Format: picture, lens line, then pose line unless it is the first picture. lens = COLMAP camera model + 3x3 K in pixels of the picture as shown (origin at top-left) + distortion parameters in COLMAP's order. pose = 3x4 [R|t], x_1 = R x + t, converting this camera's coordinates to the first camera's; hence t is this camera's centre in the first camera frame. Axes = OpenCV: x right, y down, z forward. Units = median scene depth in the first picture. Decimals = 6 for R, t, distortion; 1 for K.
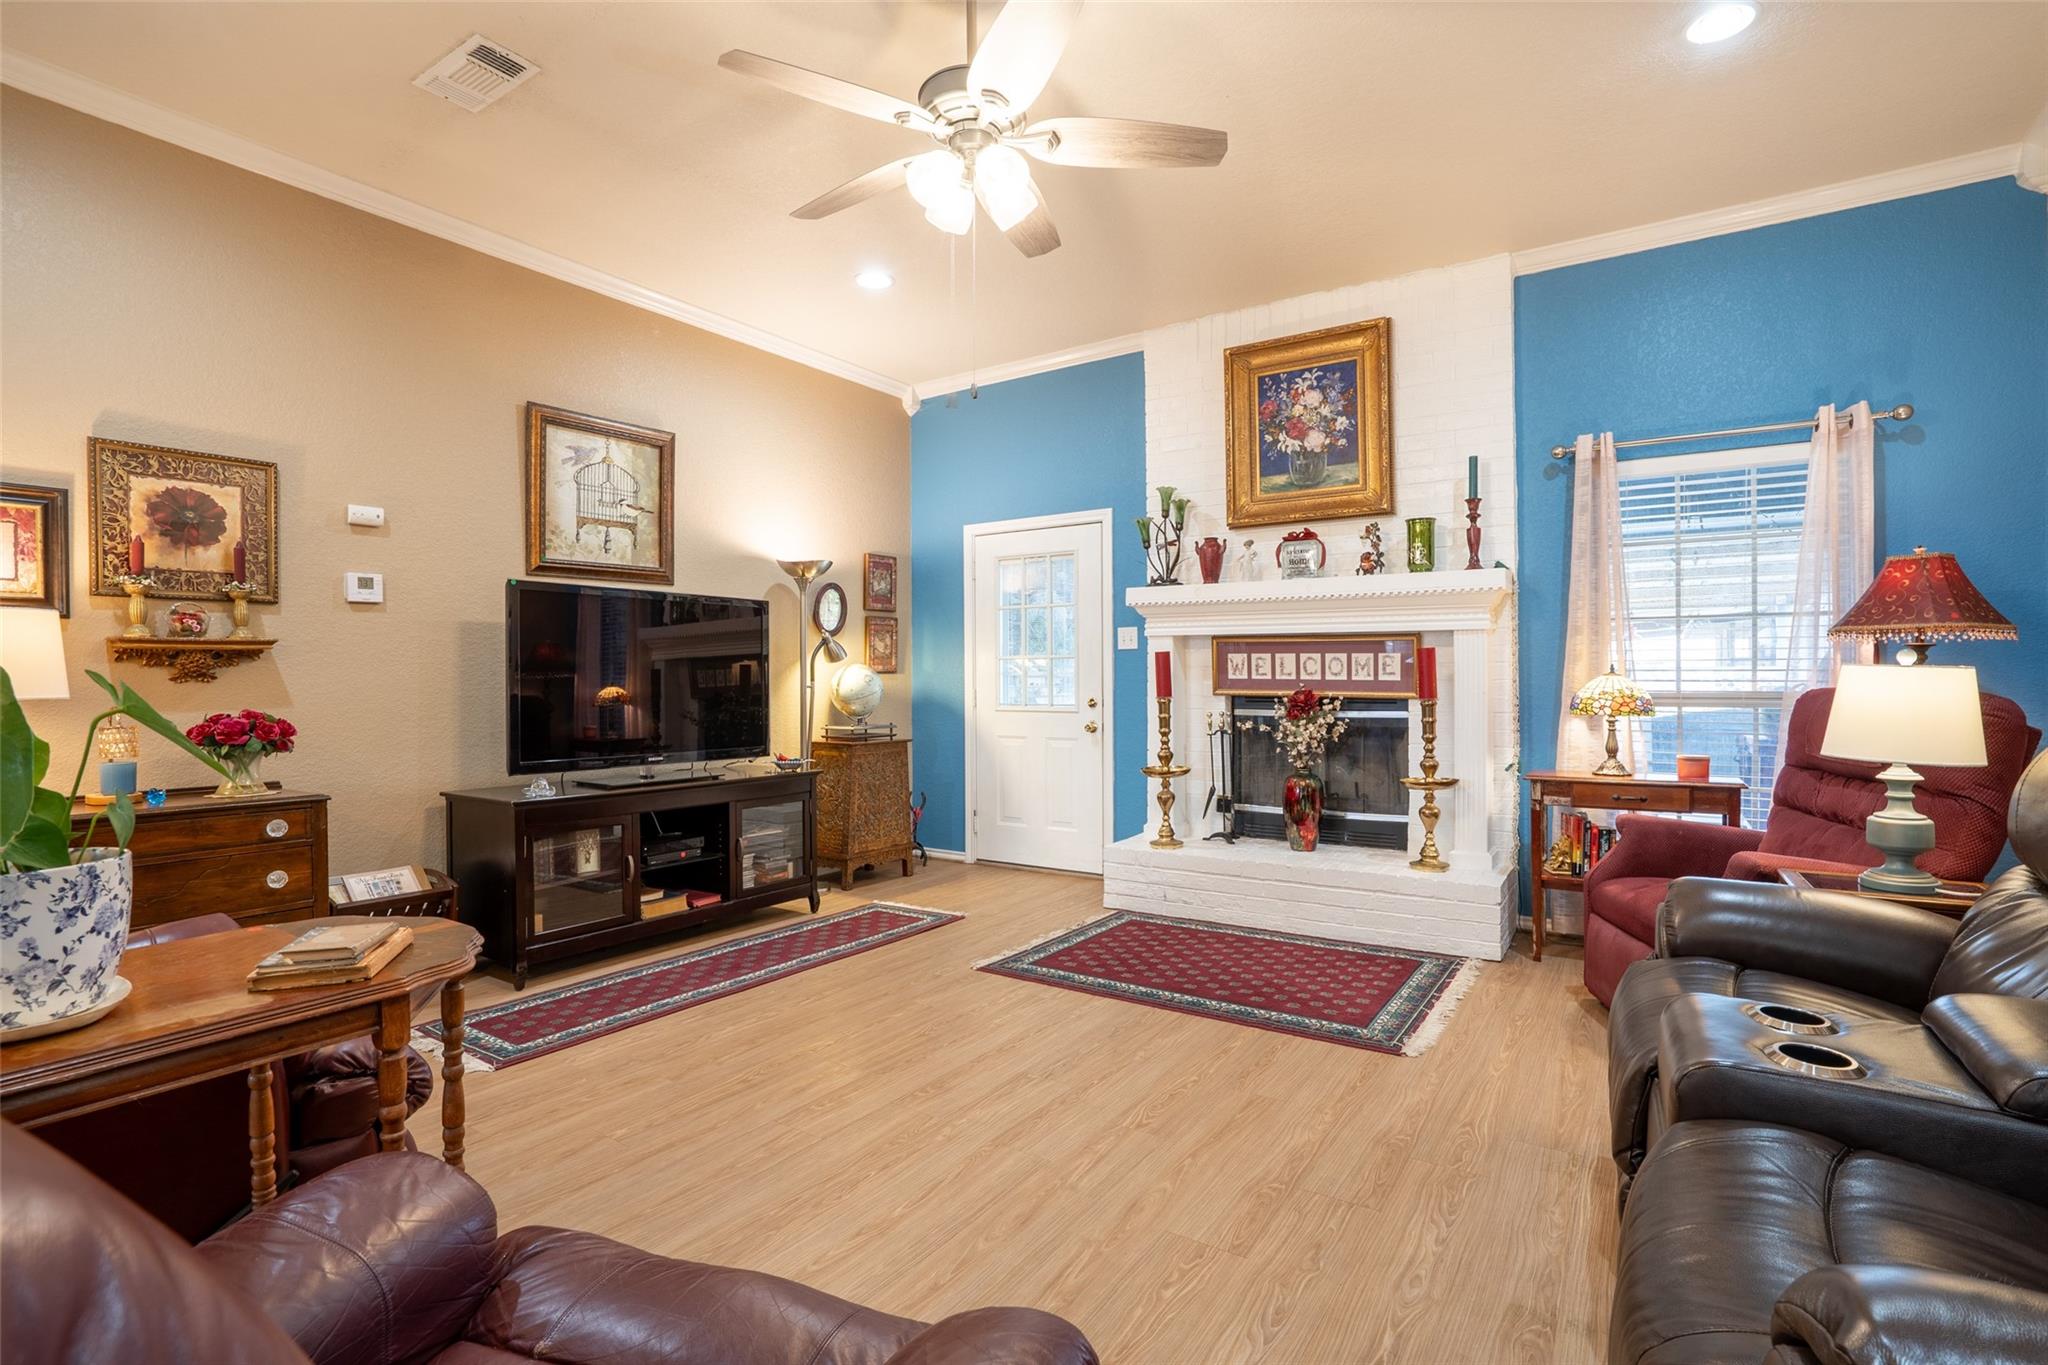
lens RADIAL K [[949.7, 0, 1025.7], [0, 949.7, 685.3], [0, 0, 1]] dist [-0.051787, 0.000366]
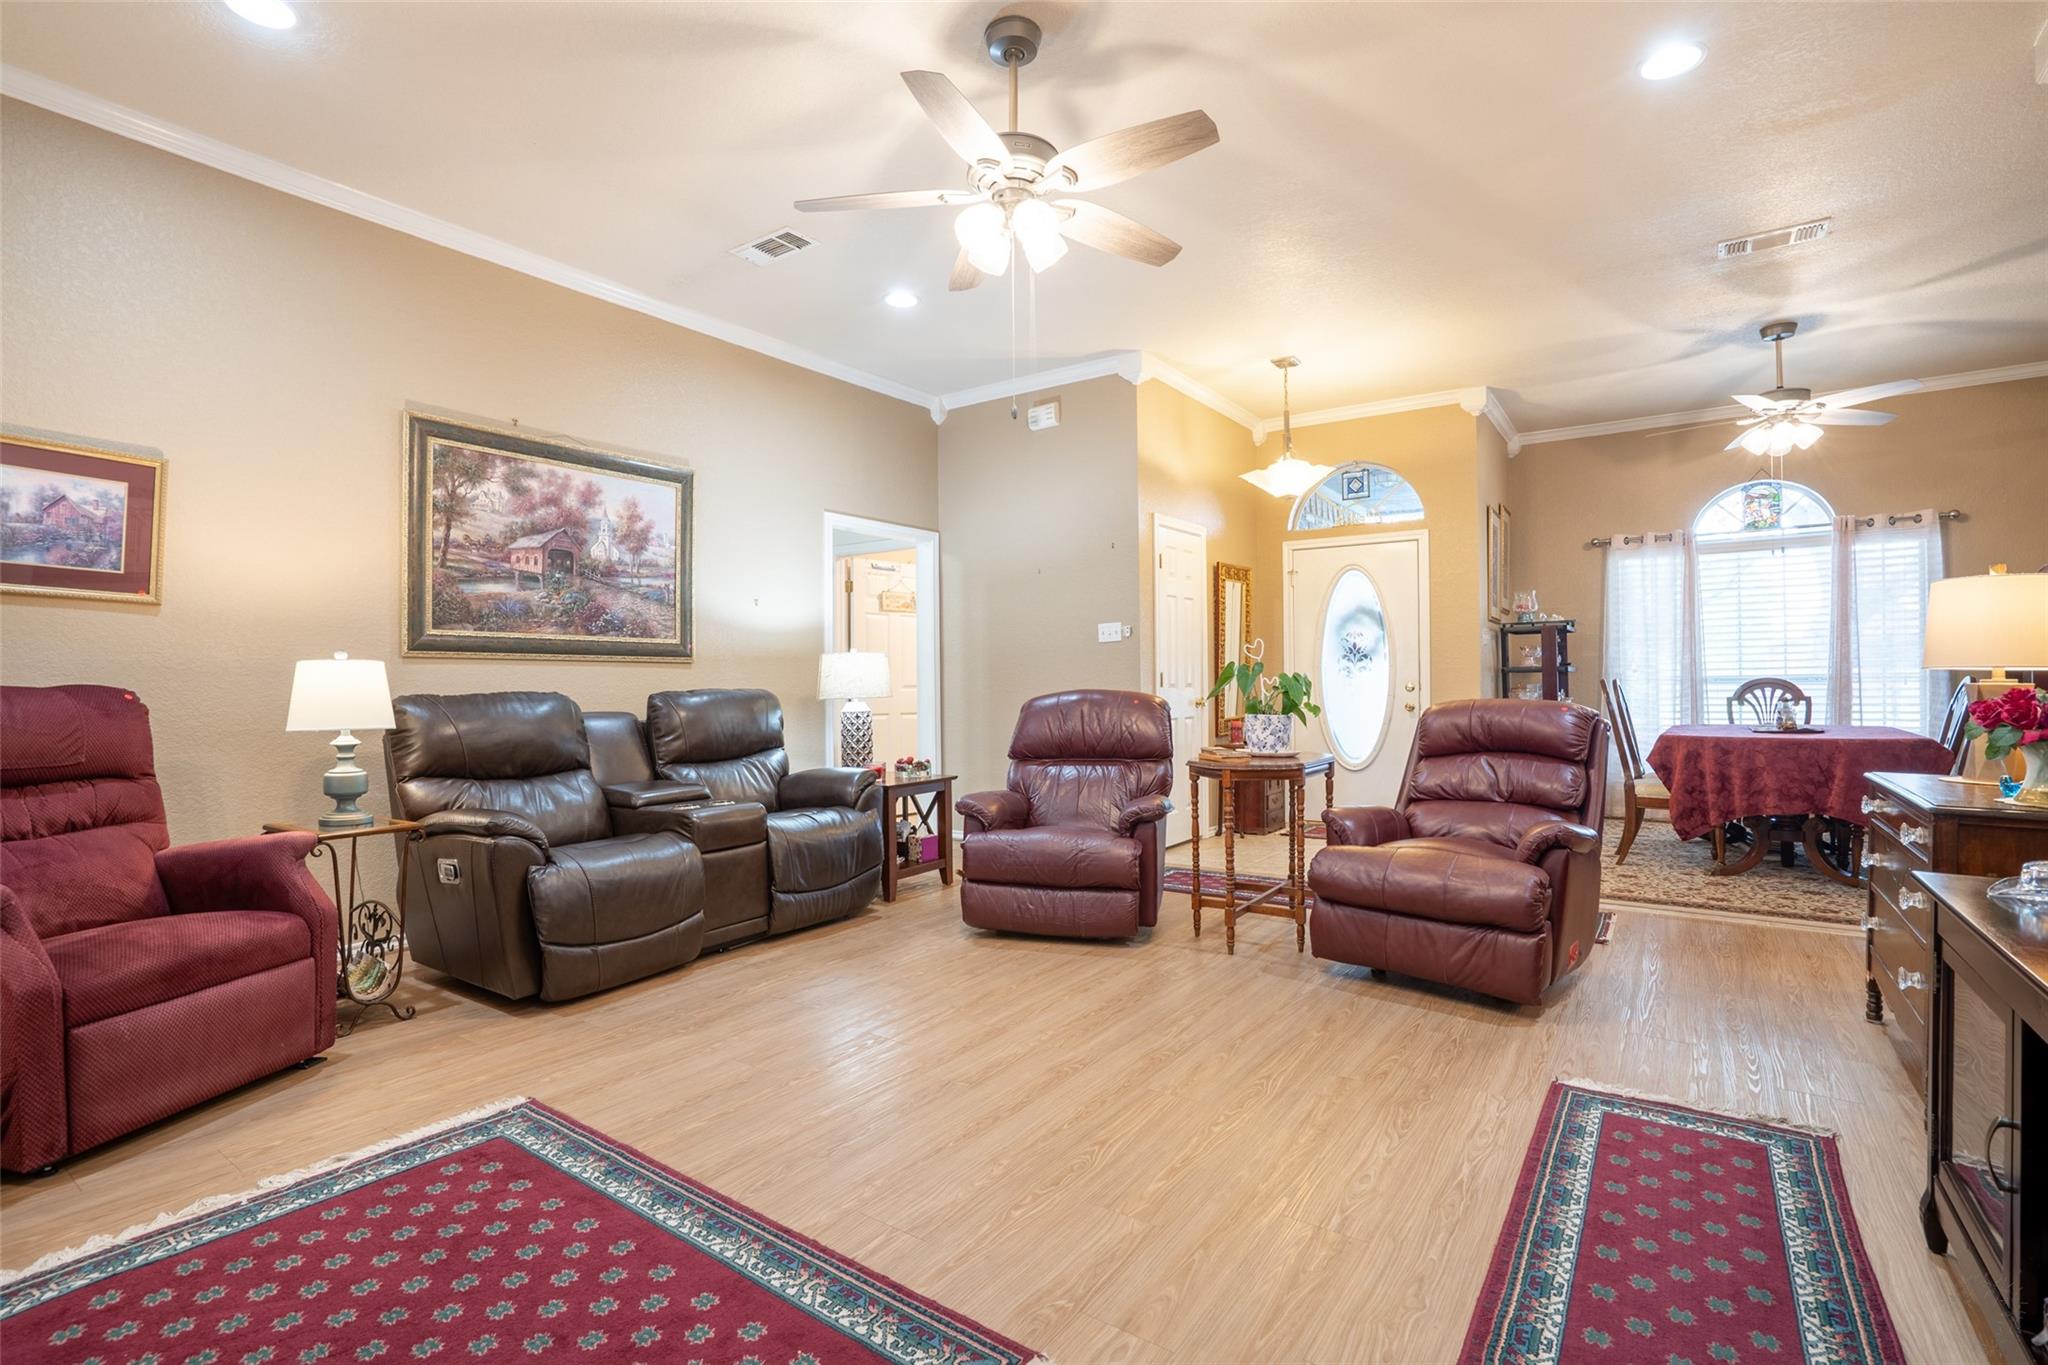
lens RADIAL K [[949.7, 0, 1025.8], [0, 949.7, 678.8], [0, 0, 1]] dist [-0.051787, 0.000366]
pose [[-0.999737, 0.011009, 0.020141, -0.068263], [0.011057, 0.999936, 0.002274, 0.009727], [-0.020114, 0.002496, -0.999795, 1.692885]]
